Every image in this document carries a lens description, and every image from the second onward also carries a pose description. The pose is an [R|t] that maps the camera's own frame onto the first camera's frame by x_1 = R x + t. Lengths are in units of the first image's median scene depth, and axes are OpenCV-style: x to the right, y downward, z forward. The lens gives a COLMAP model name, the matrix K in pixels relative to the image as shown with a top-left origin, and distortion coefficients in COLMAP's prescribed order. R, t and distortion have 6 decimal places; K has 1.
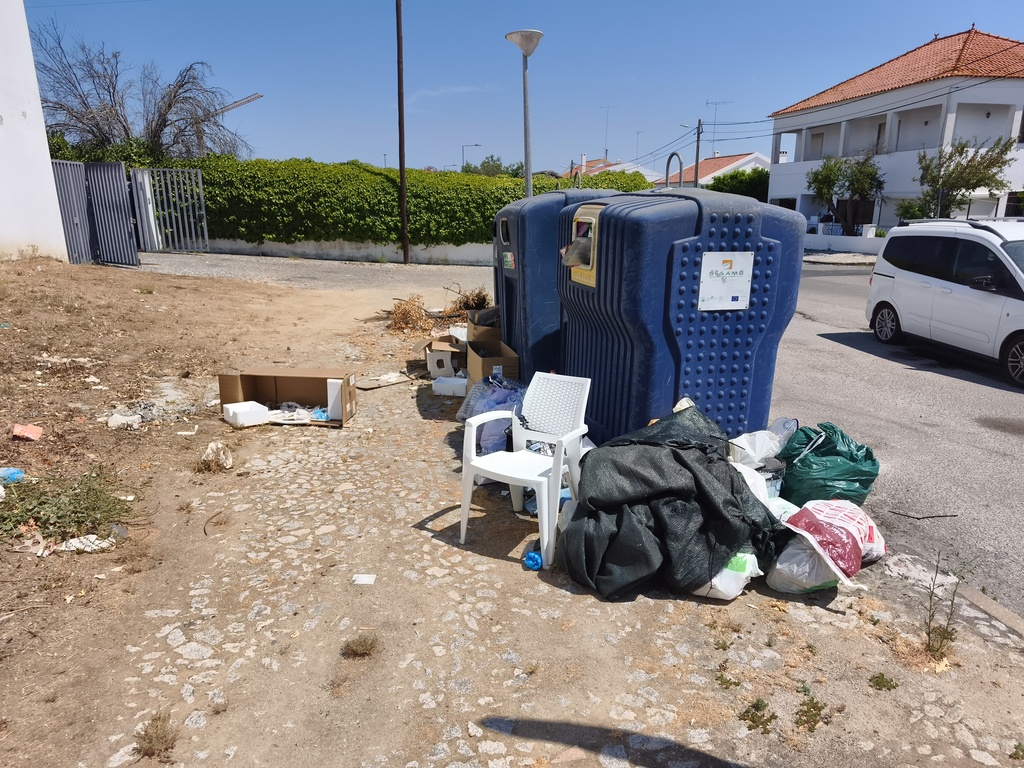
lens RADIAL K [[686.8, 0, 511.3], [0, 686.8, 369.1], [0, 0, 1]] dist [0.006396, 0.001436]
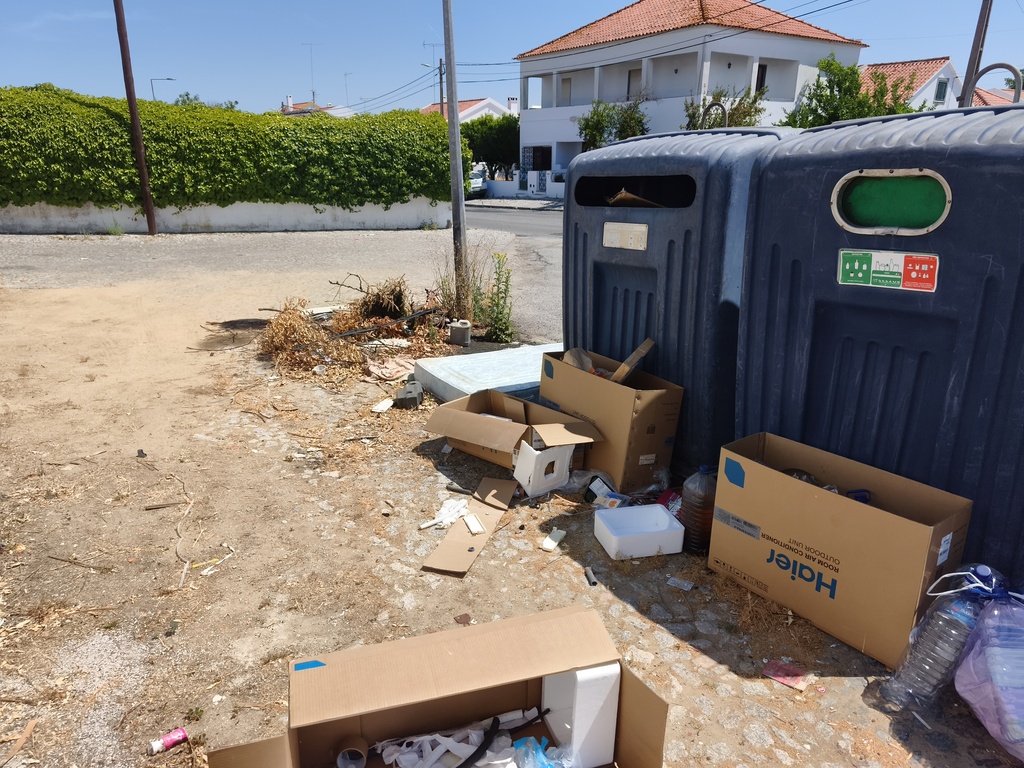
lens RADIAL K [[686.8, 0, 515.5], [0, 686.8, 382.5], [0, 0, 1]] dist [0.006396, 0.001436]
pose [[0.918018, -0.126198, 0.375922, -0.096834], [0.092730, 0.990043, 0.105909, -0.039877], [-0.385544, -0.062367, 0.920579, 0.172209]]
